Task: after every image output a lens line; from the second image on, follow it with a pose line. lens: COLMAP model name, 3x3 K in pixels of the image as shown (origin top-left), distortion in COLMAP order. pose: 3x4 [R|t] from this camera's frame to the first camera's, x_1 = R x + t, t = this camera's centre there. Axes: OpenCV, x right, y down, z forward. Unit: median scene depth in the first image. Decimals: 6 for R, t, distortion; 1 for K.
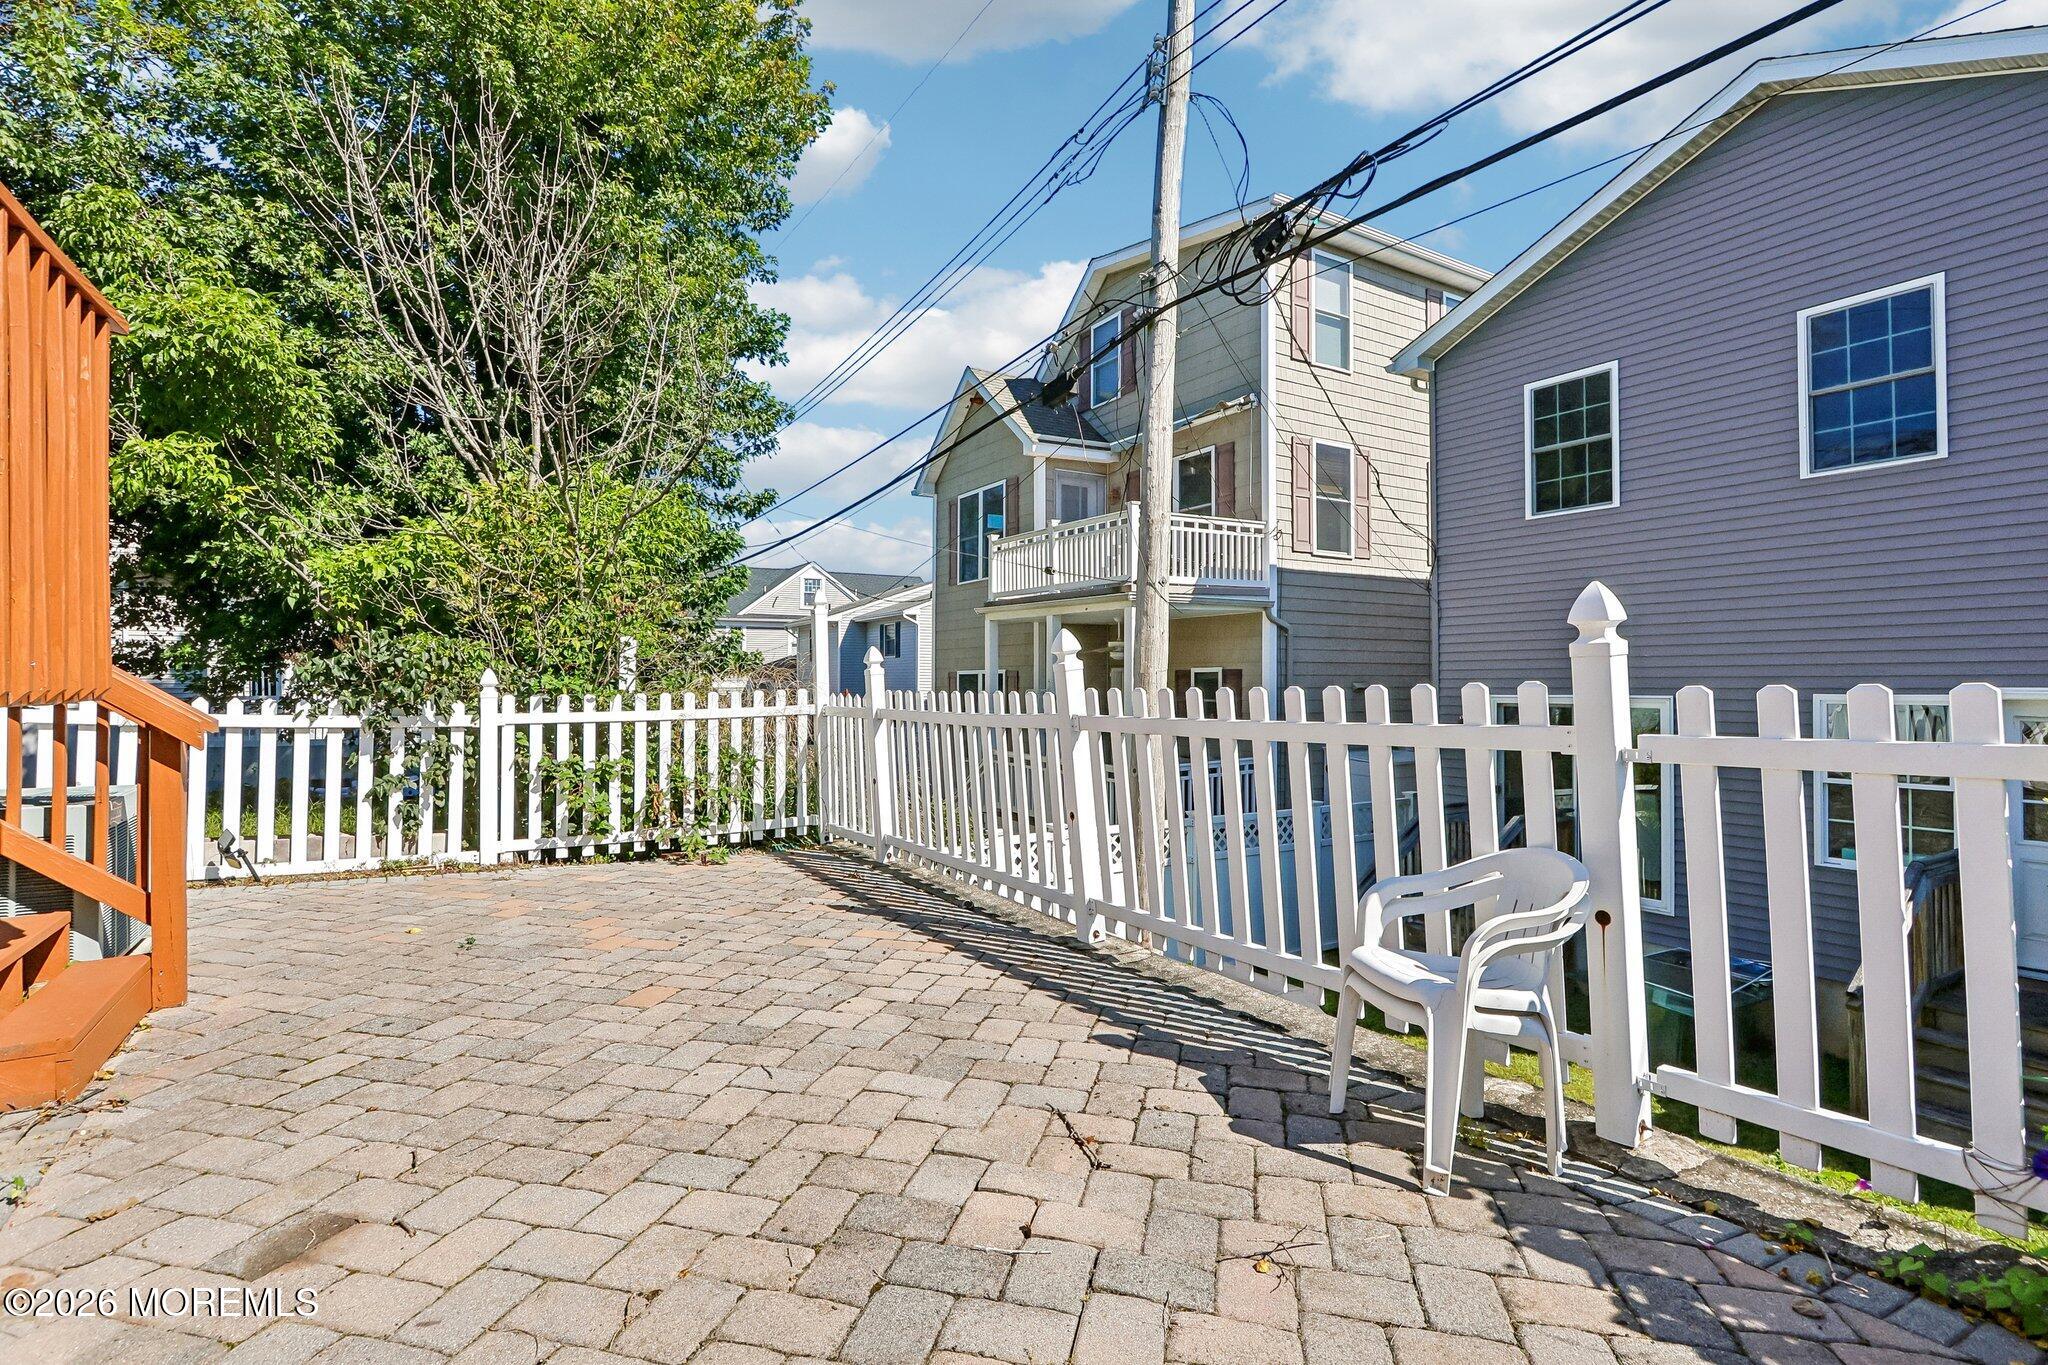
lens RADIAL K [[995.8, 0, 1030.7], [0, 995.8, 683.6], [0, 0, 1]] dist [-0.002614, -0.000064]
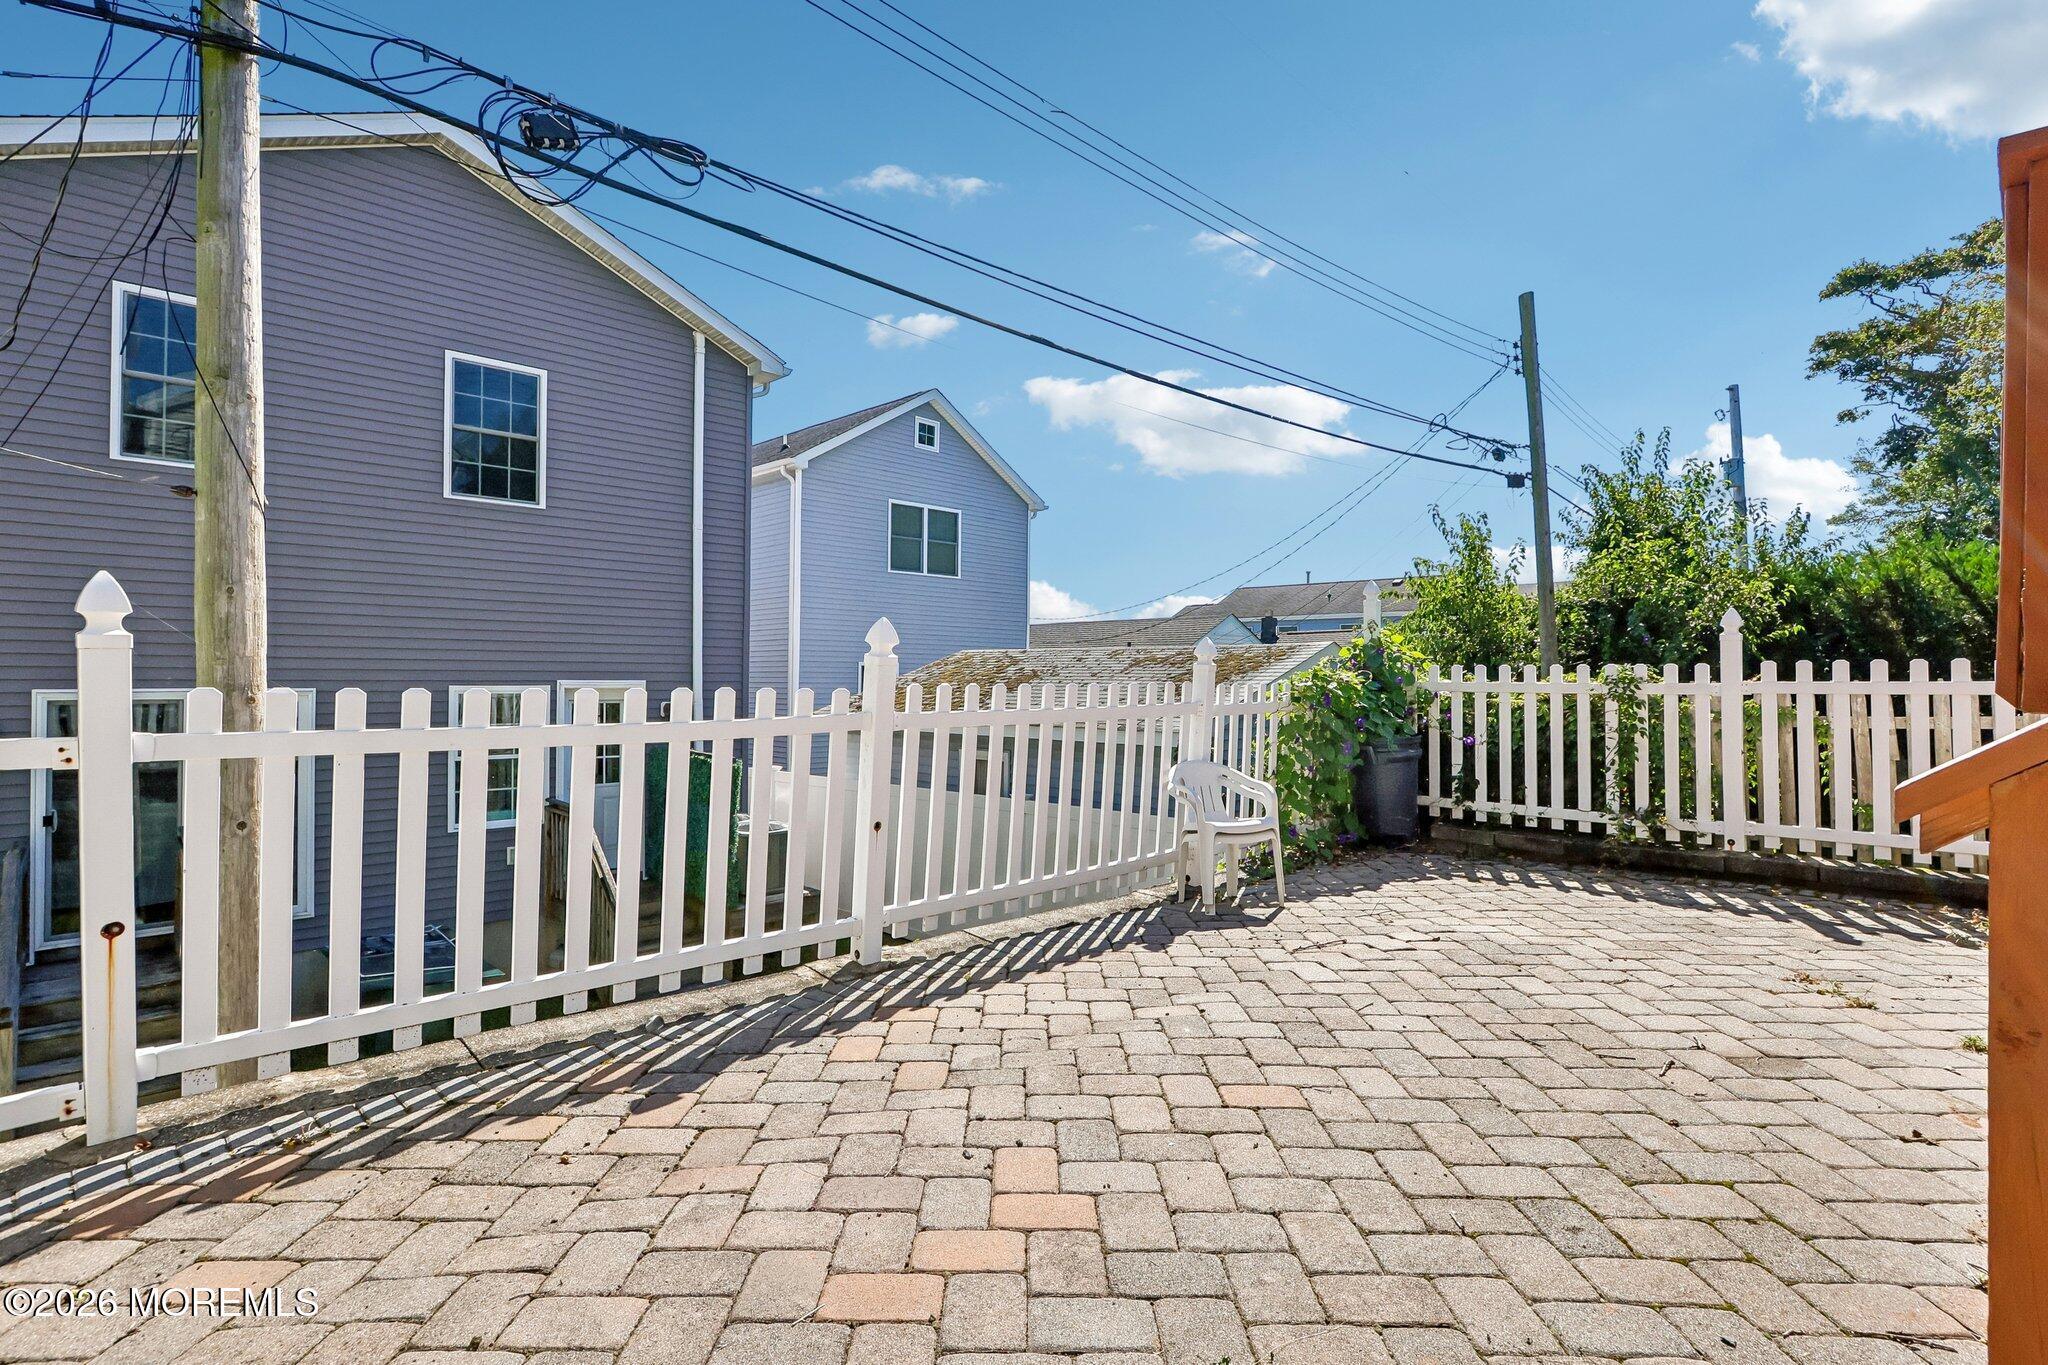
lens RADIAL K [[995.8, 0, 1030.7], [0, 995.8, 683.6], [0, 0, 1]] dist [-0.002614, -0.000064]
pose [[-0.234862, 0.002448, 0.972026, -0.510318], [-0.008009, 0.999958, -0.004453, 0.006735], [-0.971996, -0.008830, -0.234832, 0.645453]]
